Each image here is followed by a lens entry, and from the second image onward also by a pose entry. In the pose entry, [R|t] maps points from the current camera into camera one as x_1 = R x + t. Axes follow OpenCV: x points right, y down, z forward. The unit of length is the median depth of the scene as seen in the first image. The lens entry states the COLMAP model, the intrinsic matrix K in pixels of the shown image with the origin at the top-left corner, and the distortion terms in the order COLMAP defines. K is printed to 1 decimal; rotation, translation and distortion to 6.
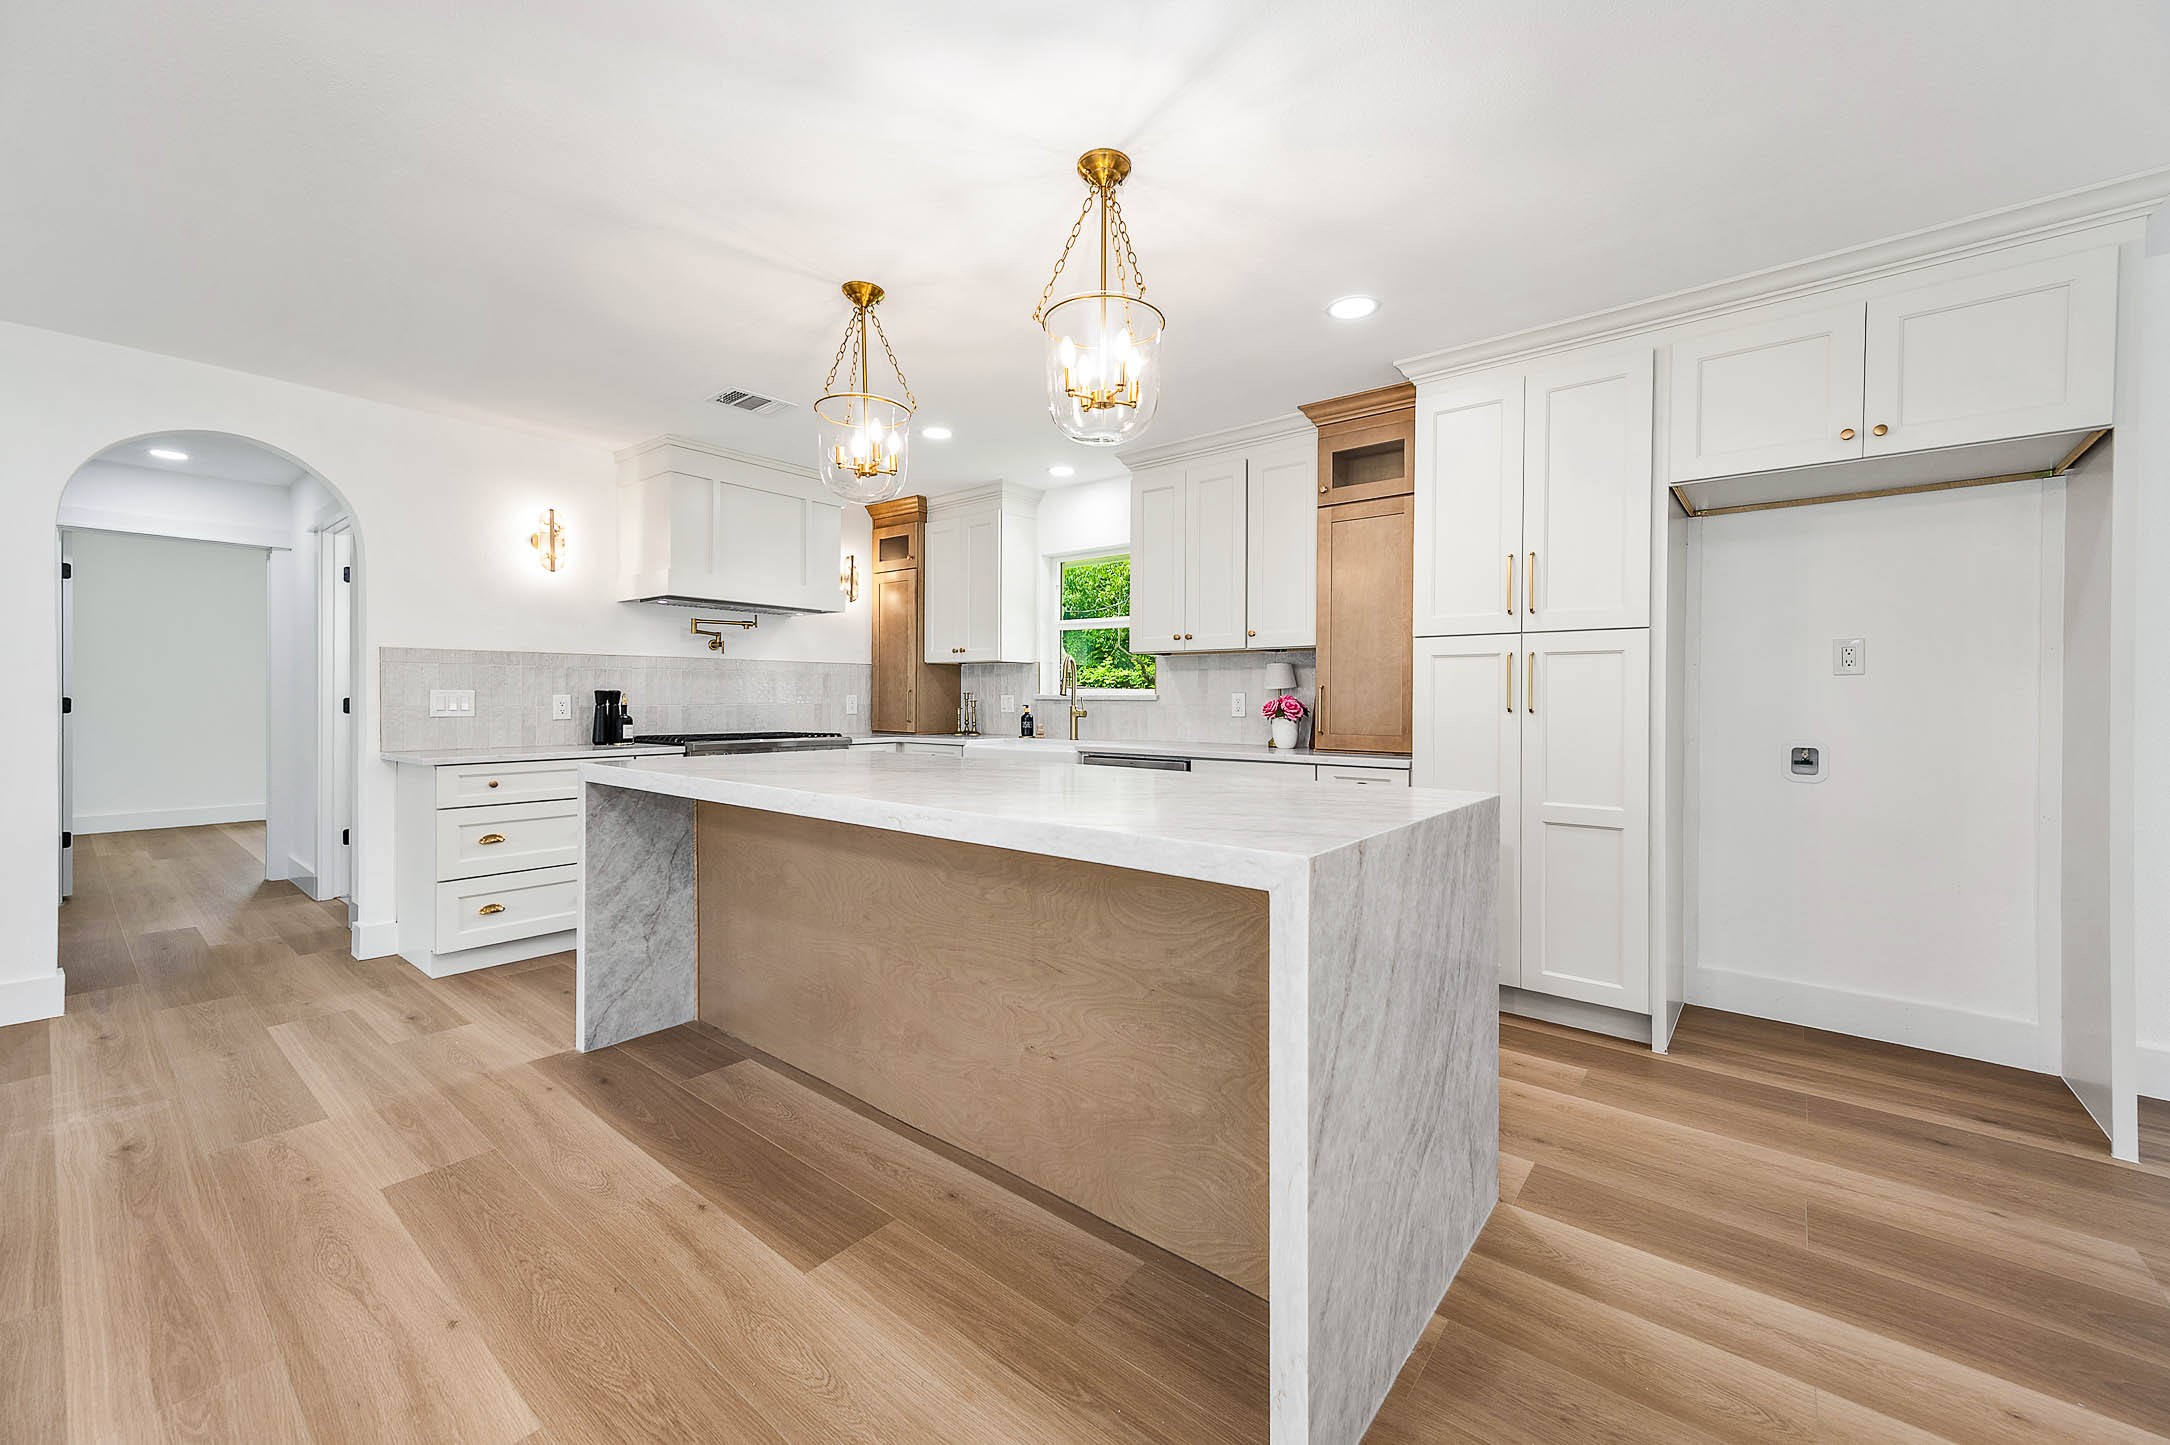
lens RADIAL K [[855.0, 0, 1088.0], [0, 855.0, 702.0], [0, 0, 1]] dist [0.012773, 0.000265]
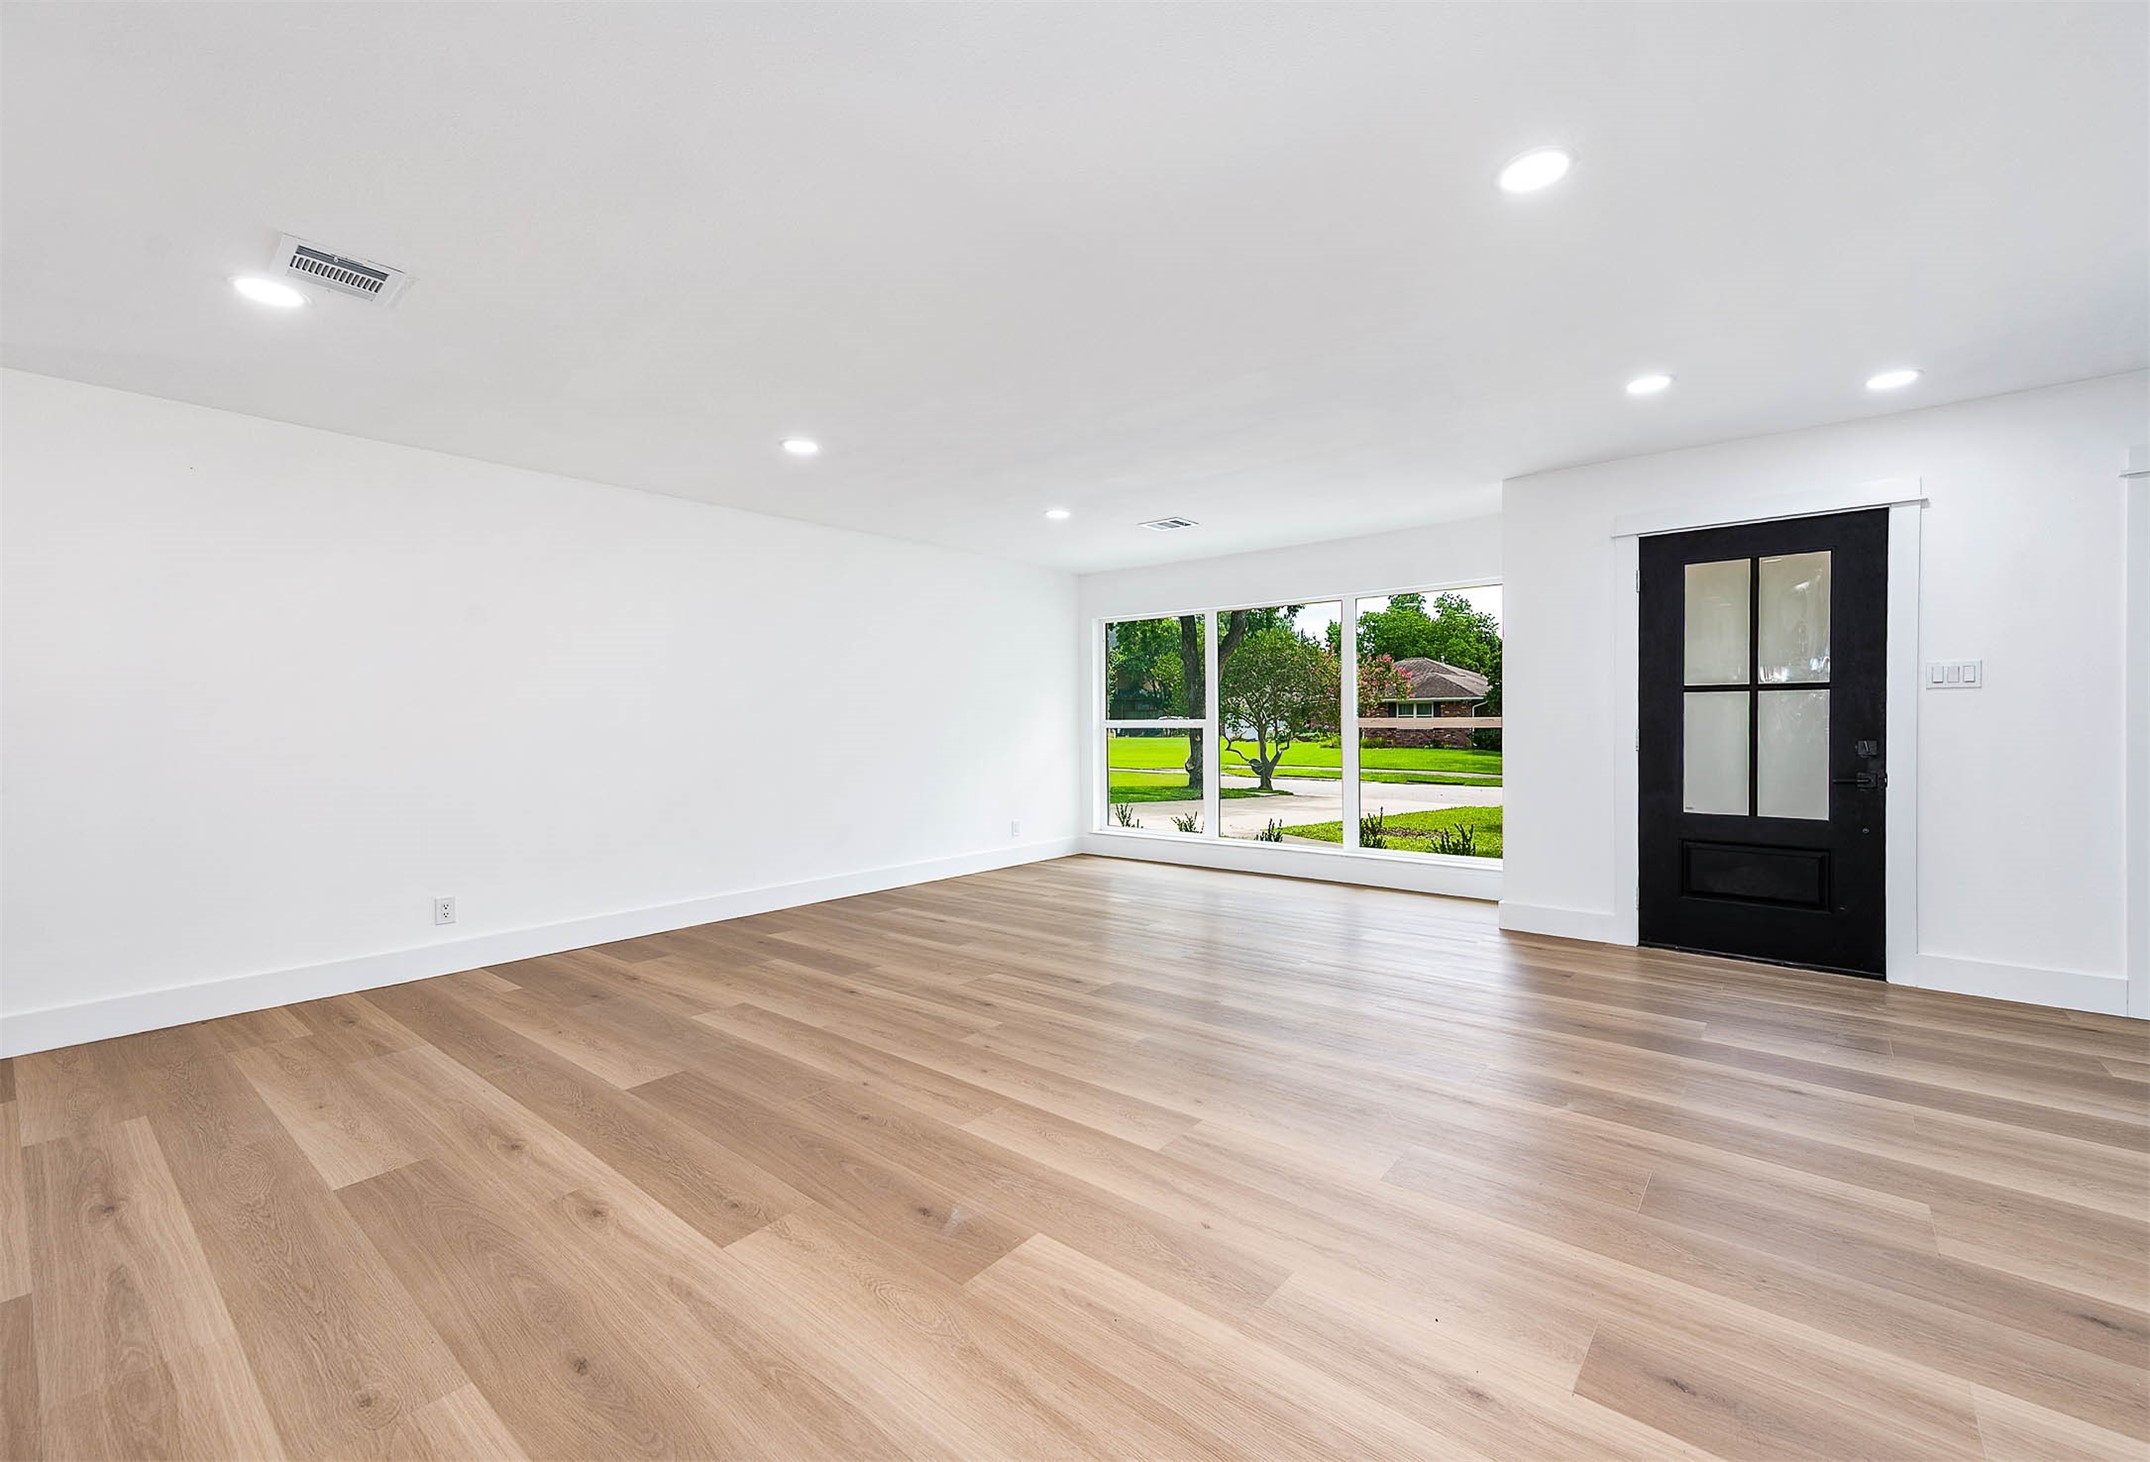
lens RADIAL K [[877.0, 0, 1104.1], [0, 877.0, 715.7], [0, 0, 1]] dist [0.015589, -0.000566]
pose [[-0.999905, 0.002471, -0.013577, -0.744229], [0.002497, 0.999995, -0.001854, -0.008325], [0.013572, -0.001887, -0.999906, 0.717029]]
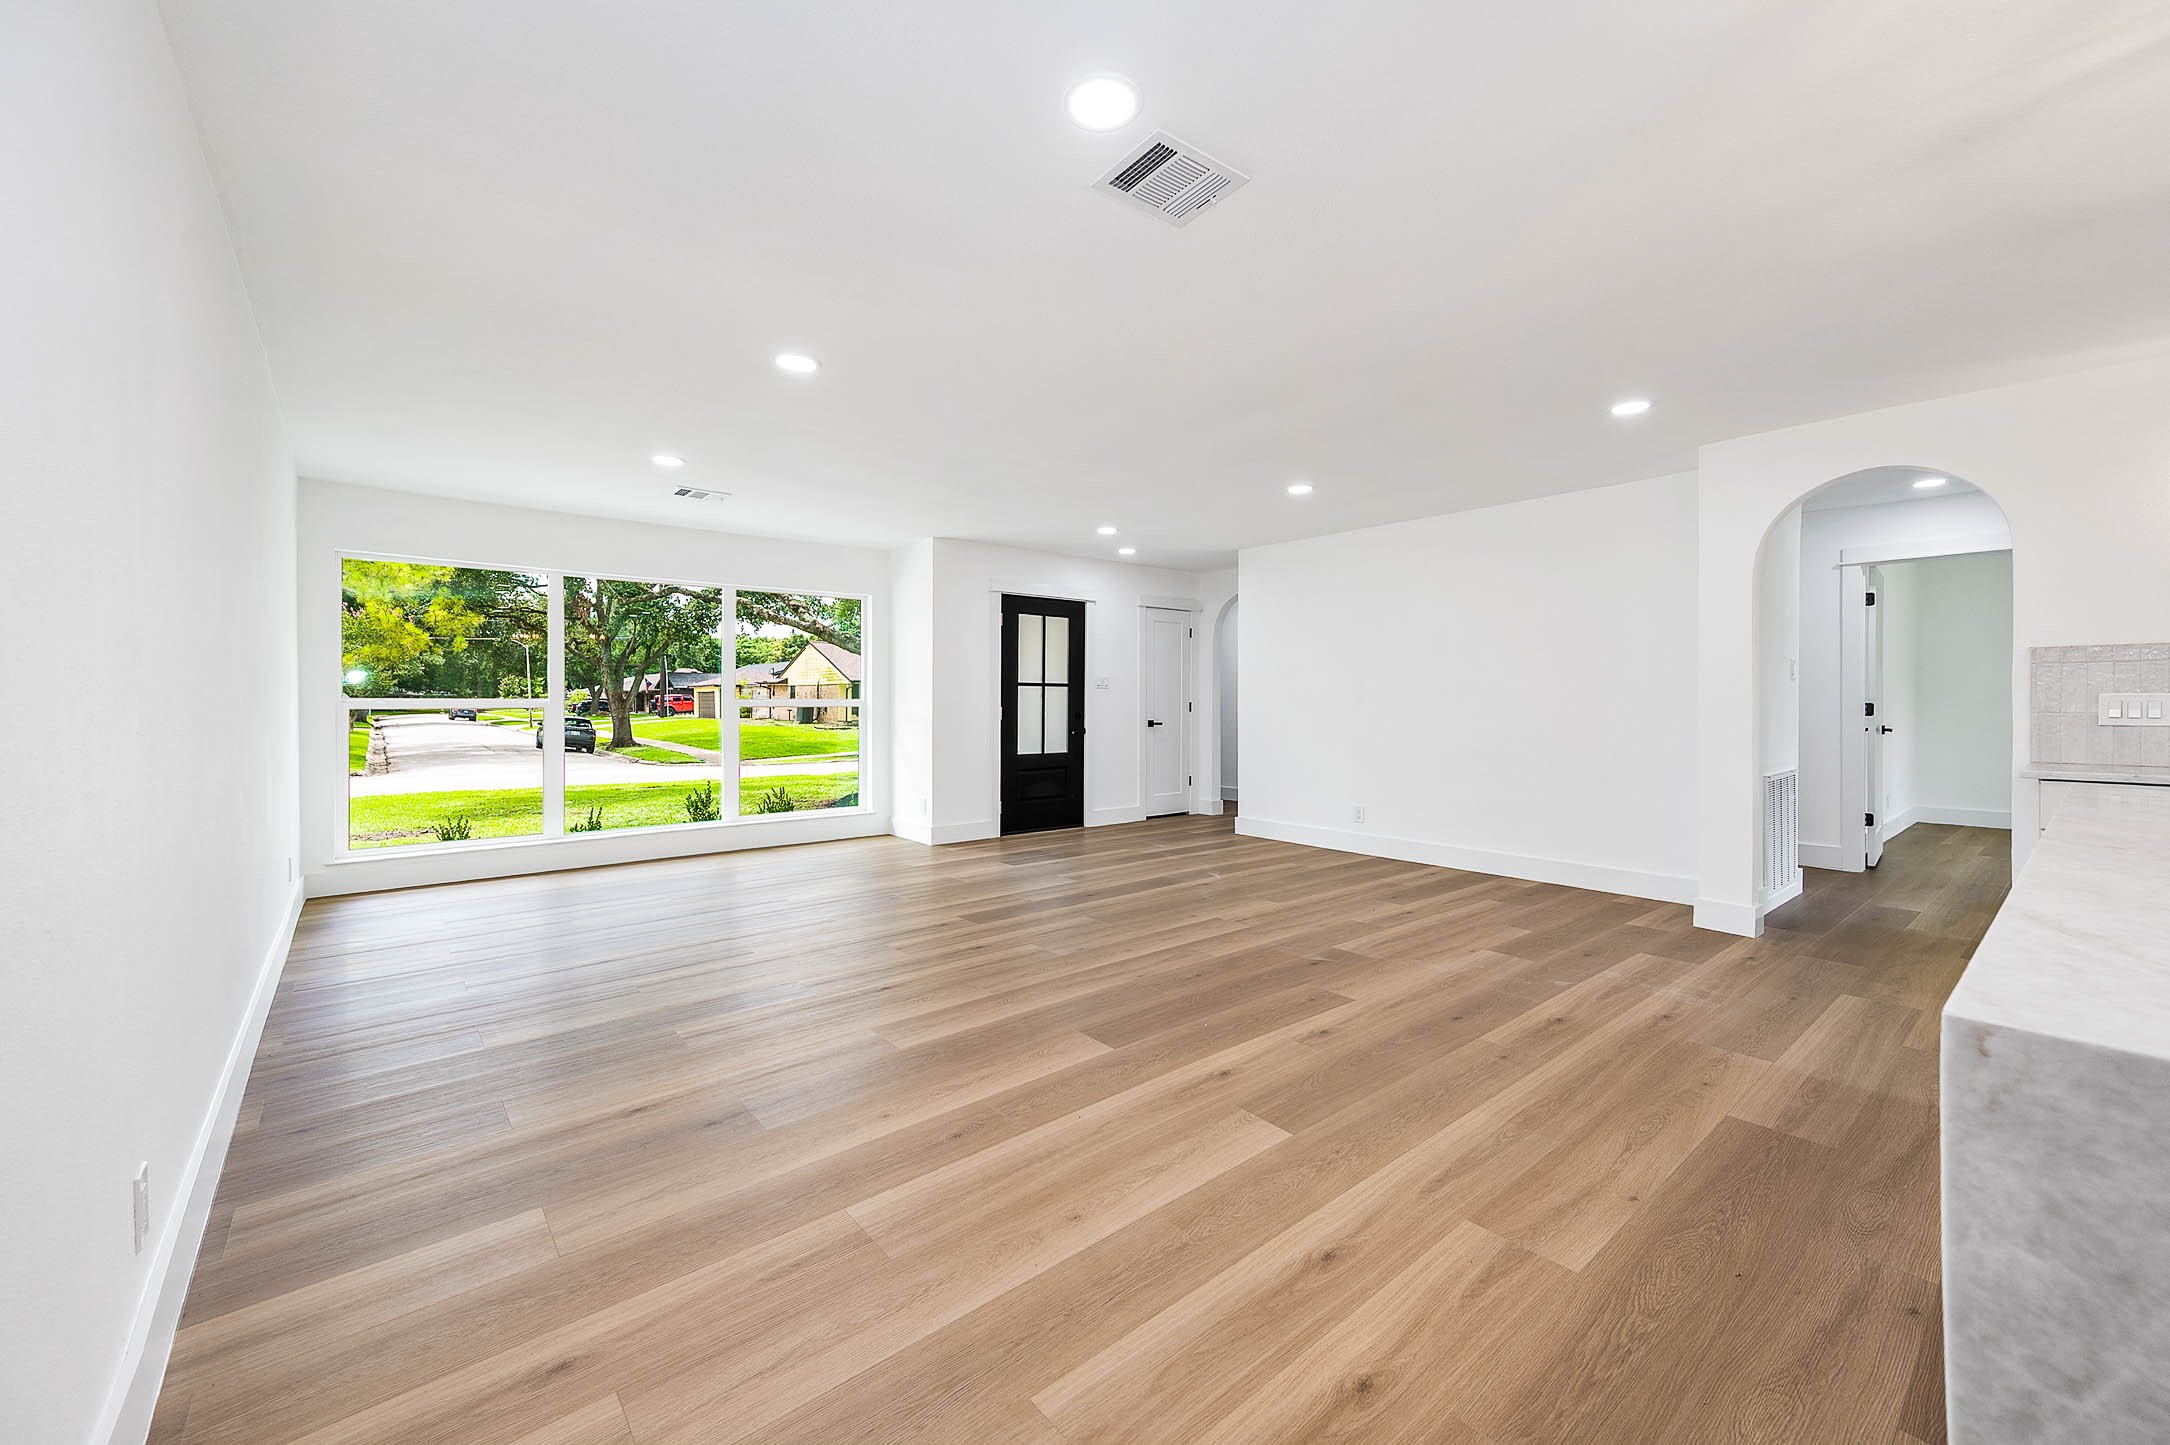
lens RADIAL K [[845.6, 0, 1081.6], [0, 845.6, 711.6], [0, 0, 1]] dist [0.007858, -0.000477]
pose [[-0.192071, 0.008443, -0.981345, 0.233576], [-0.003540, 0.999951, 0.009295, -0.000460], [0.981375, 0.005260, -0.192032, 0.164207]]
